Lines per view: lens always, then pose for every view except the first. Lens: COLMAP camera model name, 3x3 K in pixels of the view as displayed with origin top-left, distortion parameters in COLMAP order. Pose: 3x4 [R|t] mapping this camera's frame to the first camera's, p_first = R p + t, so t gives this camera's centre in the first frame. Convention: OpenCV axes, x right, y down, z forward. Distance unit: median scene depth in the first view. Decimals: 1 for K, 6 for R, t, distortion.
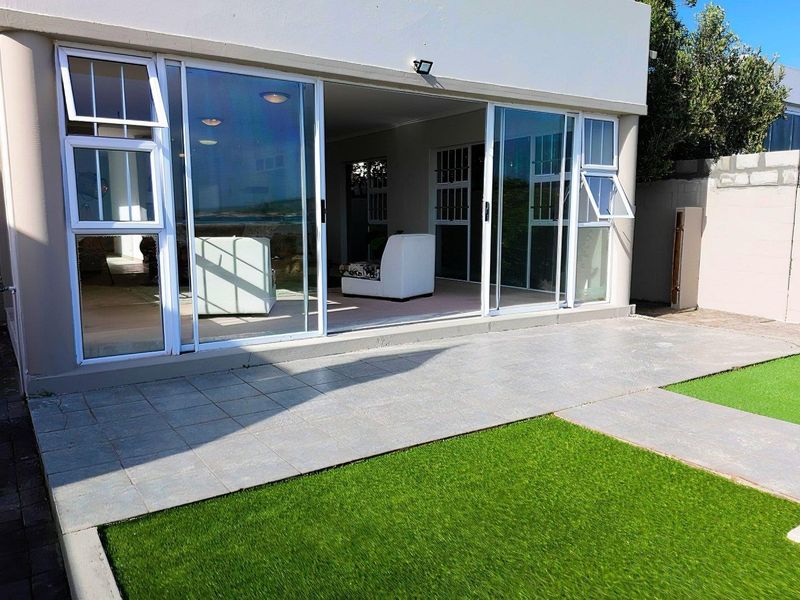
lens RADIAL K [[618.4, 0, 400.0], [0, 618.4, 300.0], [0, 0, 1]] dist [0.109011, -0.165616]
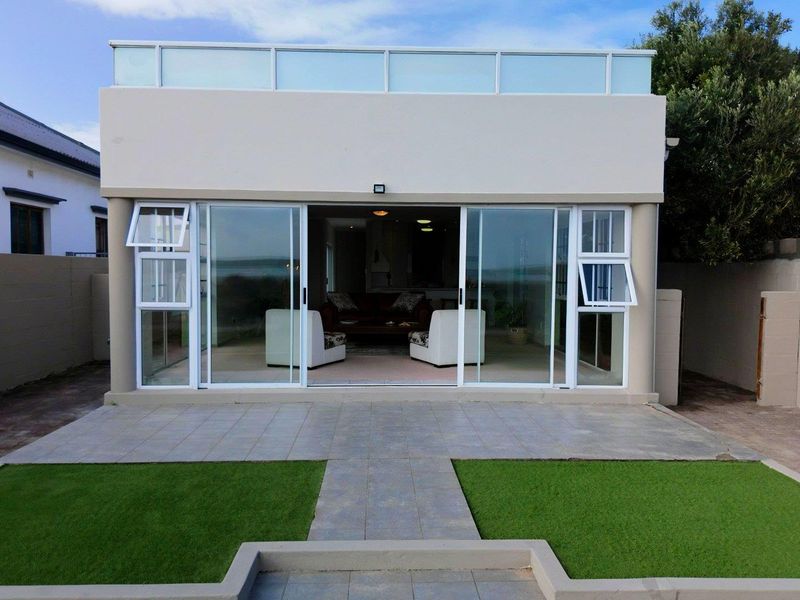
lens RADIAL K [[618.4, 0, 400.0], [0, 618.4, 300.0], [0, 0, 1]] dist [0.109011, -0.165616]
pose [[0.853455, 0.031094, -0.520238, 0.592891], [-0.075840, 0.995003, -0.064946, -0.047332], [0.515619, 0.094883, 0.851548, -0.045432]]
